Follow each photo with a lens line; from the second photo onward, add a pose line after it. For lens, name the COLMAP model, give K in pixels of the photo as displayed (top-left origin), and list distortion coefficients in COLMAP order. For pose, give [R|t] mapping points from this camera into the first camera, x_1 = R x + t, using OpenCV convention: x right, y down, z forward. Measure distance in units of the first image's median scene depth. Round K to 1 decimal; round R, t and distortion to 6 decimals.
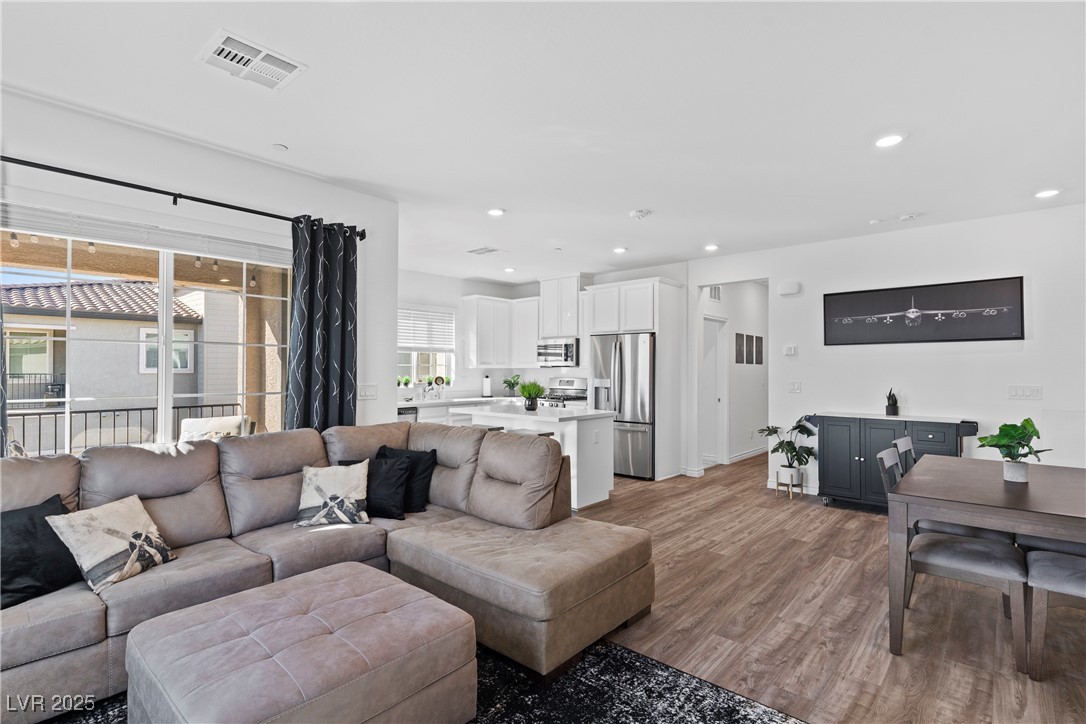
lens RADIAL K [[516.6, 0, 548.9], [0, 516.6, 363.5], [0, 0, 1]] dist [-0.000344, 0.000085]
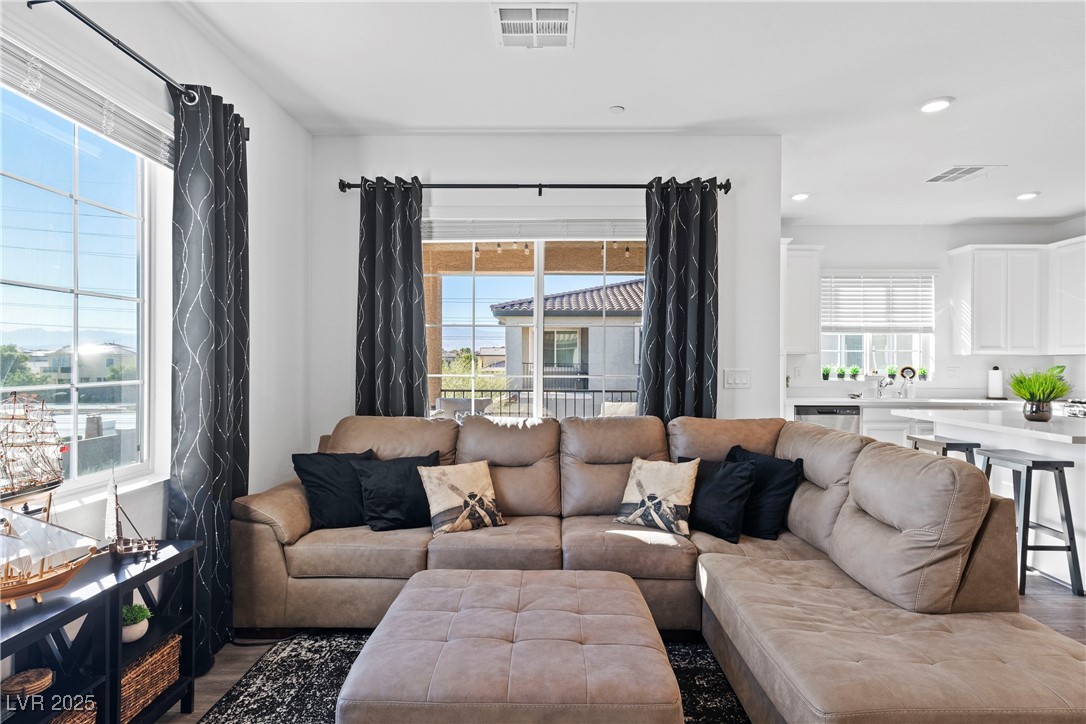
lens RADIAL K [[583.0, 0, 546.0], [0, 583.0, 359.4], [0, 0, 1]] dist [0.000790, 0.000503]
pose [[0.645687, -0.001025, -0.763602, 0.191929], [0.004375, 0.999988, 0.002357, 0.025874], [0.763590, -0.004862, 0.645683, 0.222493]]
